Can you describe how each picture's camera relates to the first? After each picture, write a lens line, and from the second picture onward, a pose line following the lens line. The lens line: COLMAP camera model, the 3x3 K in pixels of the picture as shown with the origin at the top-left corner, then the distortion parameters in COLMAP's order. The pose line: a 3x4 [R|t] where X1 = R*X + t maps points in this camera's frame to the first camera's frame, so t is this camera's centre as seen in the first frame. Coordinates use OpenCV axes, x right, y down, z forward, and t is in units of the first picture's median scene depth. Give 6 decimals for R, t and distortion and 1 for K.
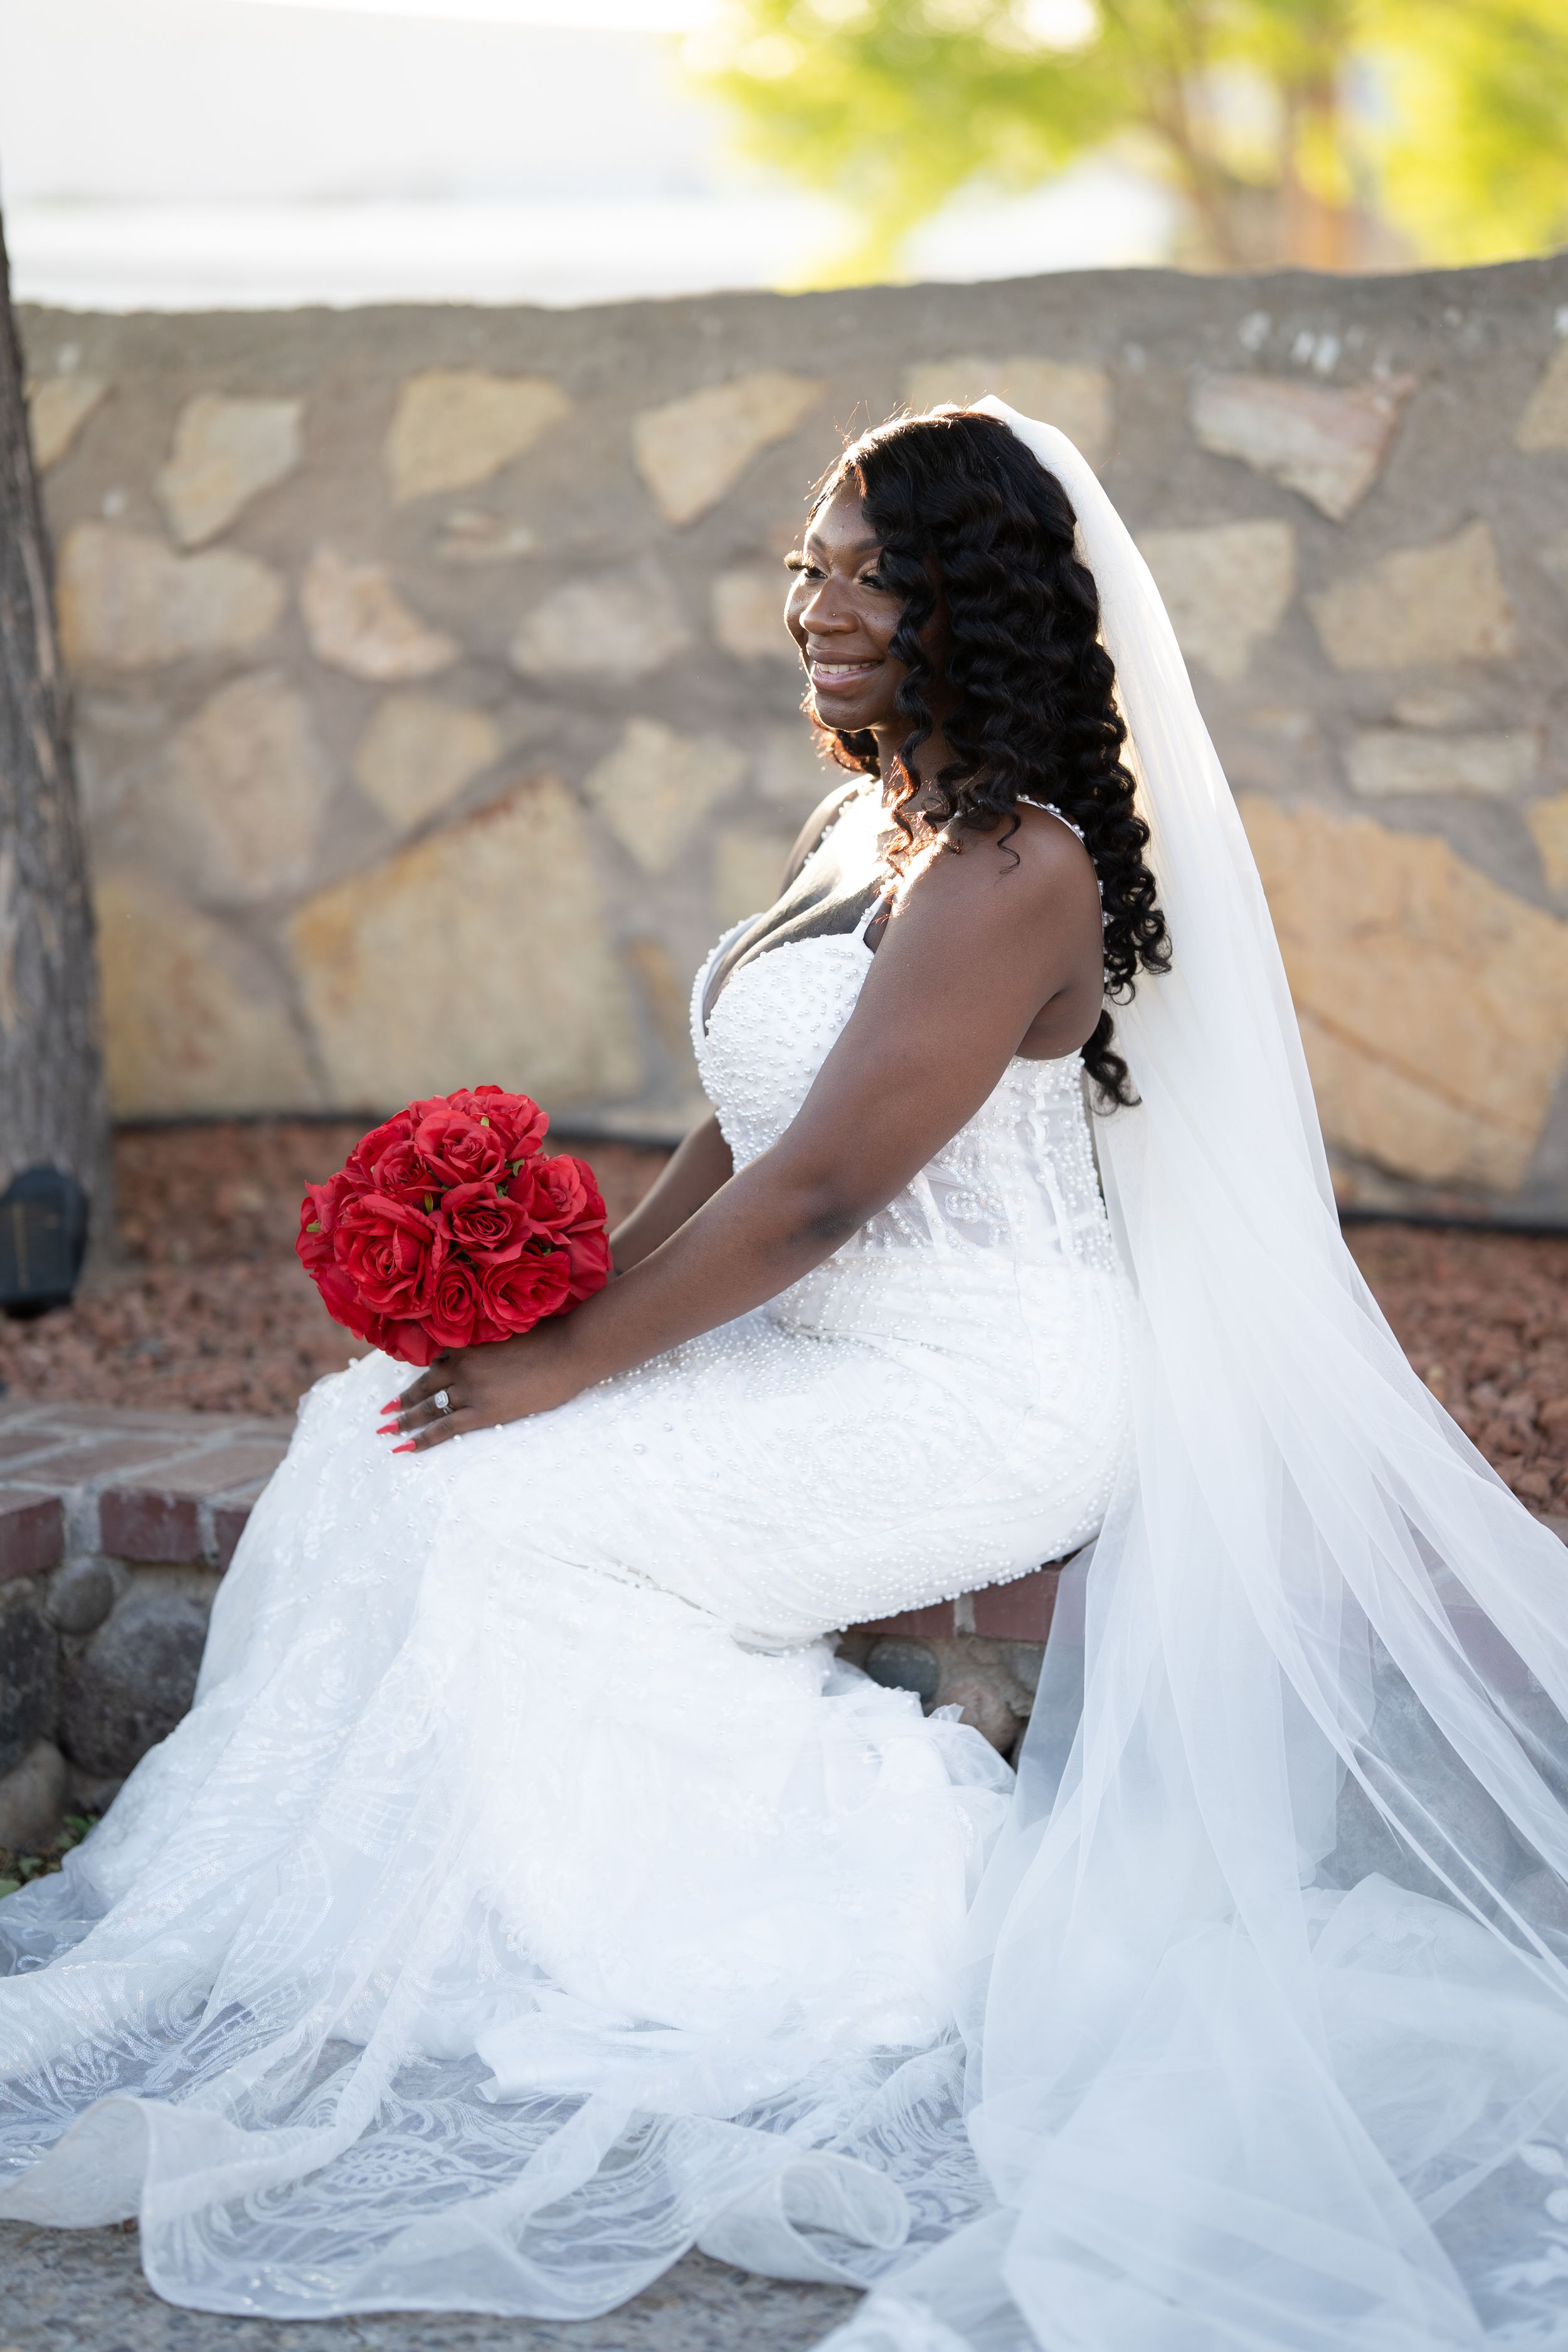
lens RADIAL K [[5597.4, 0, 779.1], [0, 5597.4, 1181.9], [0, 0, 1]] dist [0.740381, 0.000000]
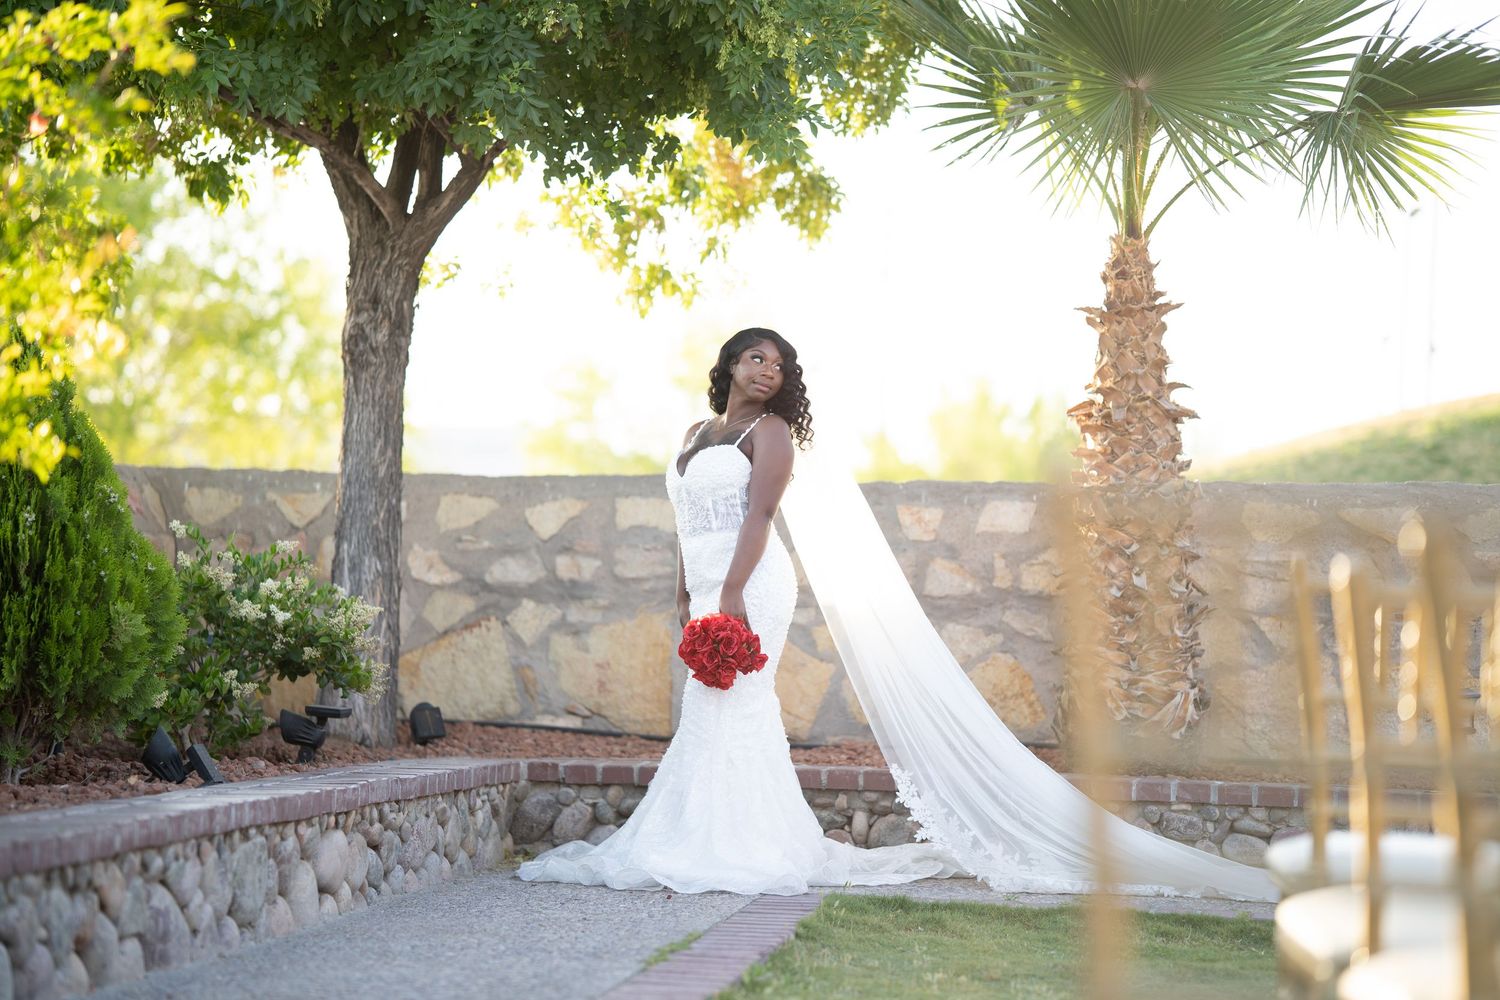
lens RADIAL K [[3569.7, 0, 746.0], [0, 3569.7, 506.0], [0, 0, 1]] dist [0.740381, 0.000000]
pose [[0.939460, 0.066968, 0.336050, -0.604739], [-0.002441, 0.982000, -0.188867, 0.256109], [-0.342649, 0.176613, 0.922713, -0.962312]]
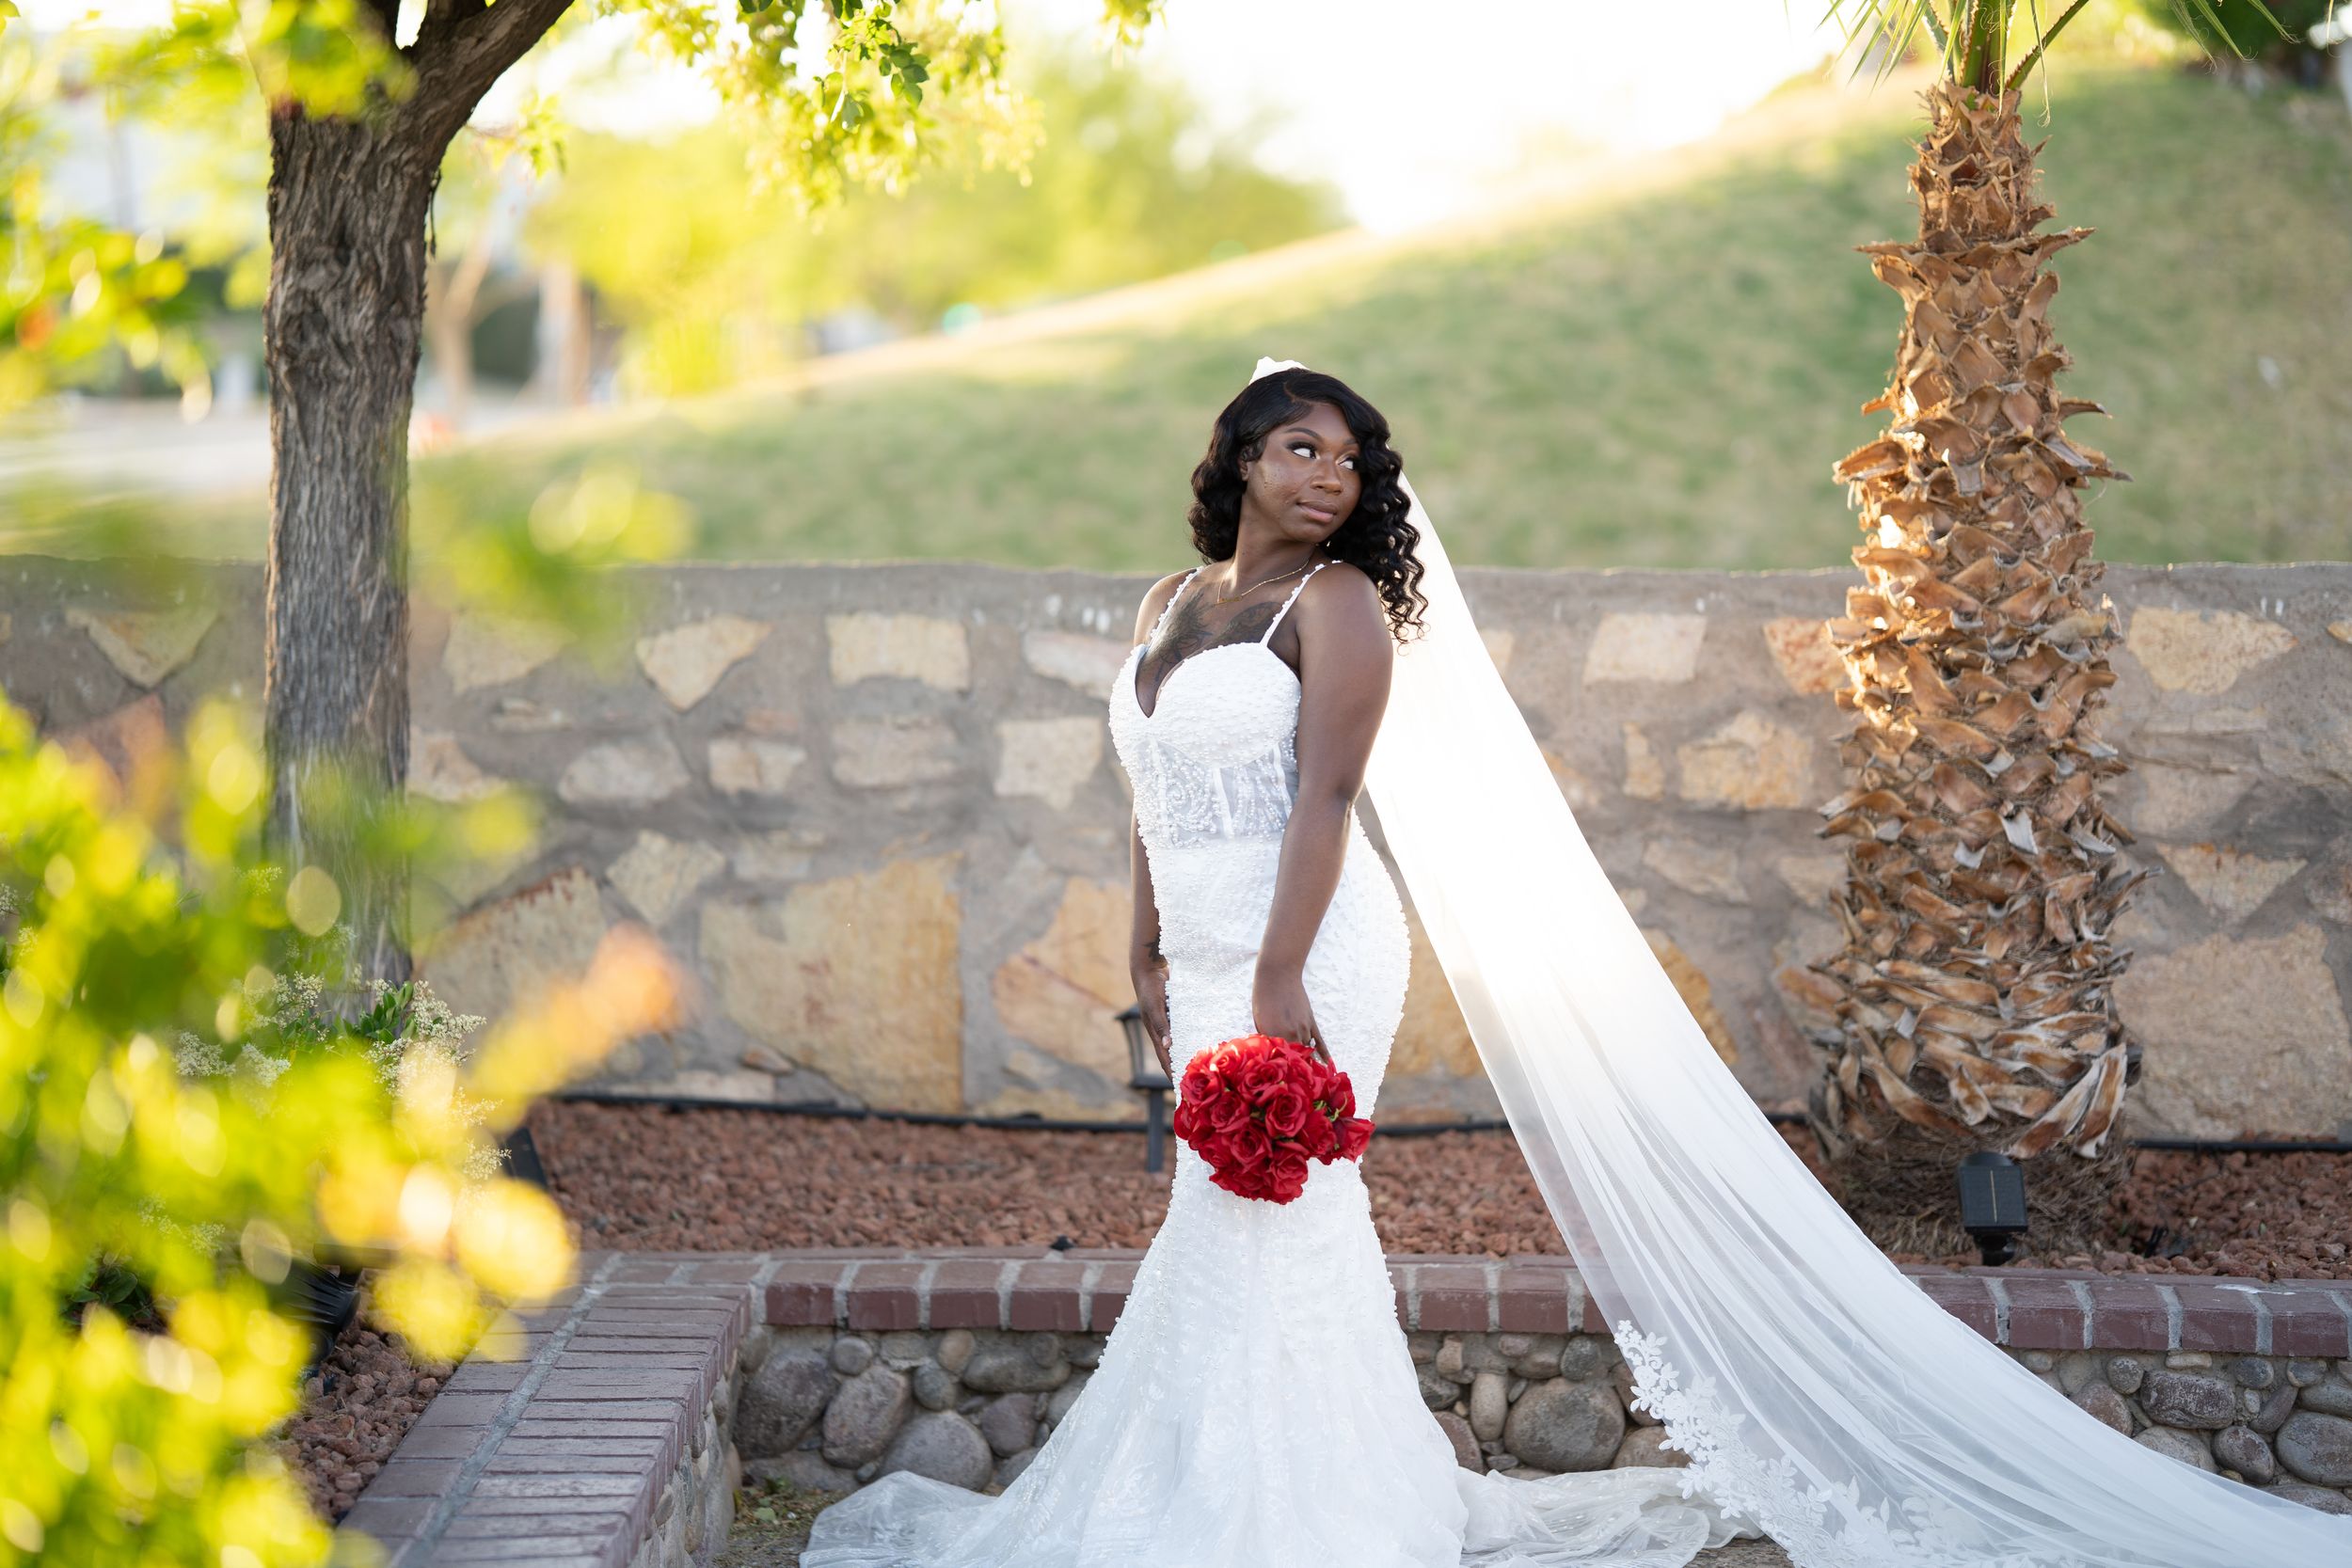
lens RADIAL K [[5596.8, 0, 1175.6], [0, 5596.8, 786.8], [0, 0, 1]] dist [0.740381, 0.000000]
pose [[0.890925, 0.001650, 0.454147, -0.604892], [0.035729, 0.996639, -0.073713, 0.026181], [-0.452742, 0.081899, 0.887872, -0.455927]]
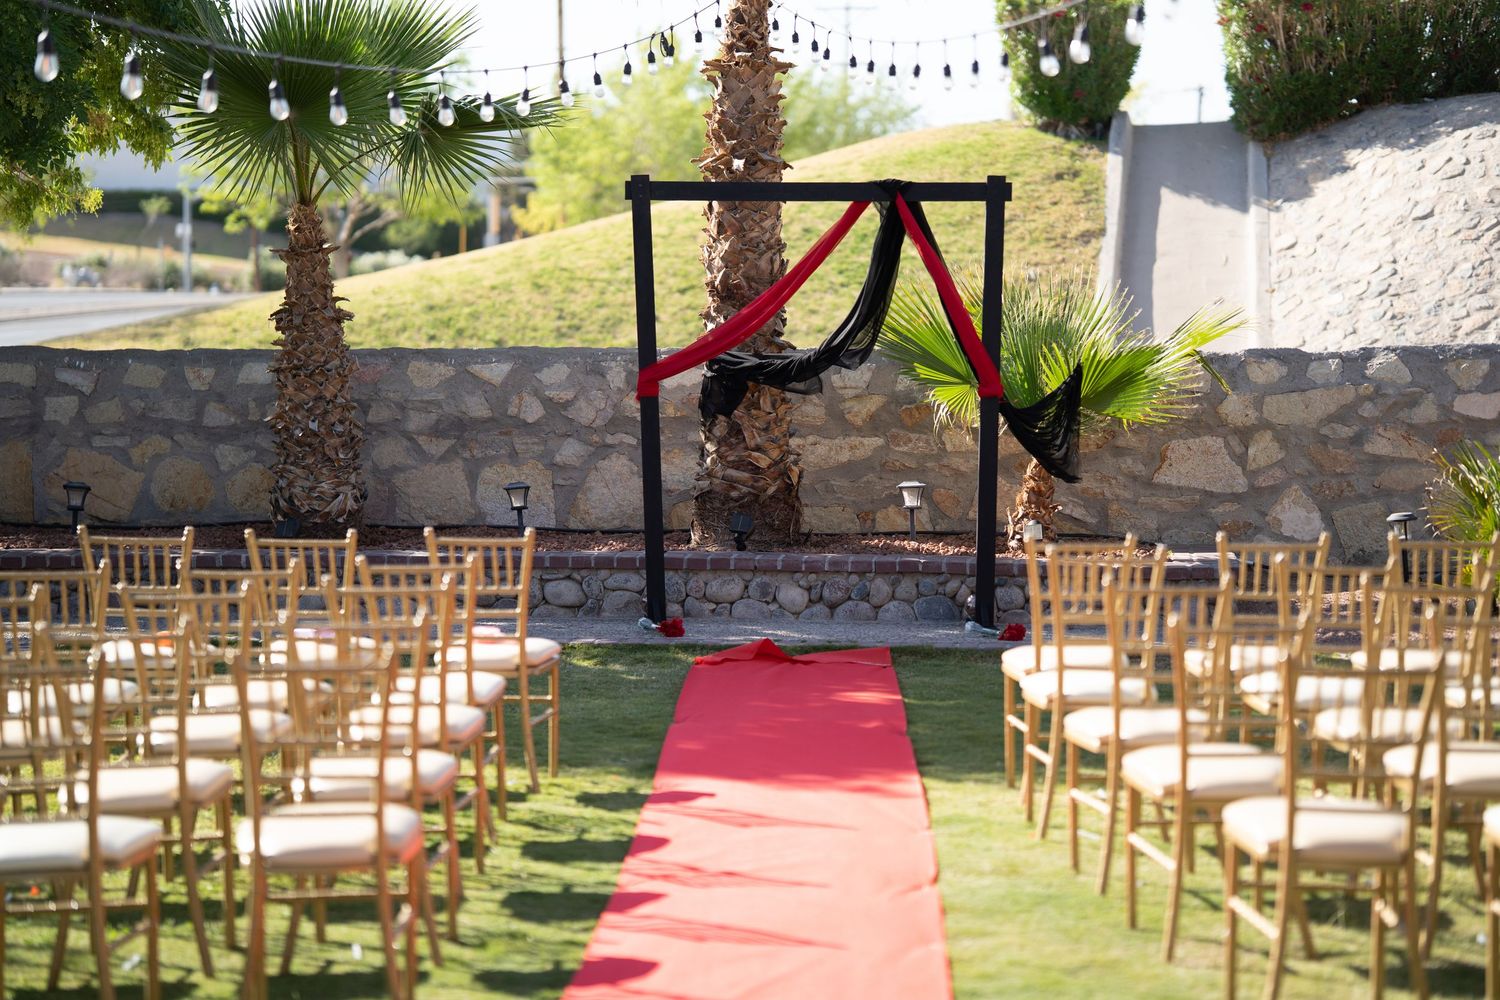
lens RADIAL K [[3569.7, 0, 749.7], [0, 3569.7, 499.8], [0, 0, 1]] dist [0.740381, 0.000000]
pose [[0.916700, 0.000210, 0.399577, -0.646211], [0.036102, 0.995866, -0.083349, 0.264661], [-0.397943, 0.090831, 0.912903, -2.166962]]
